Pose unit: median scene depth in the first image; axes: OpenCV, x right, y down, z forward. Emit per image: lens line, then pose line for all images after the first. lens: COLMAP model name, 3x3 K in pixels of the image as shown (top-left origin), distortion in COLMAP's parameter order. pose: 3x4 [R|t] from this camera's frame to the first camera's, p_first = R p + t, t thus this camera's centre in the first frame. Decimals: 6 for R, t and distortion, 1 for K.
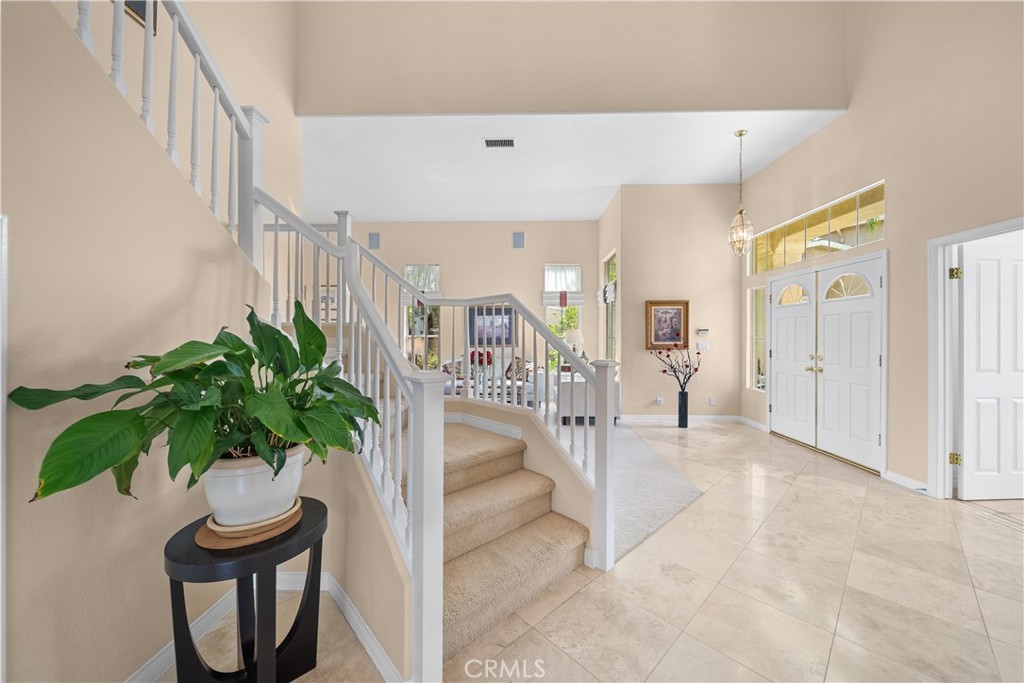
lens RADIAL K [[362.2, 0, 517.4], [0, 362.2, 345.8], [0, 0, 1]] dist [-0.002012, -0.000125]
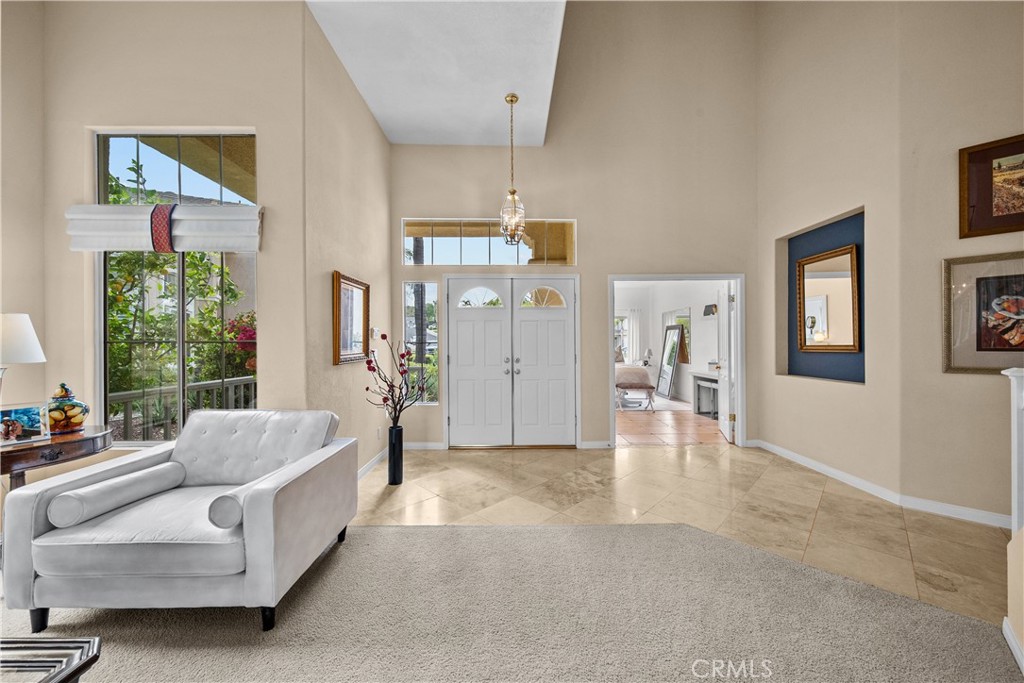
lens RADIAL K [[362.2, 0, 517.4], [0, 362.2, 345.8], [0, 0, 1]] dist [-0.002012, -0.000125]
pose [[-0.027897, -0.007194, 0.999585, -0.230554], [0.026637, 0.999614, 0.007938, -0.017506], [-0.999256, 0.026847, -0.027695, 1.014227]]
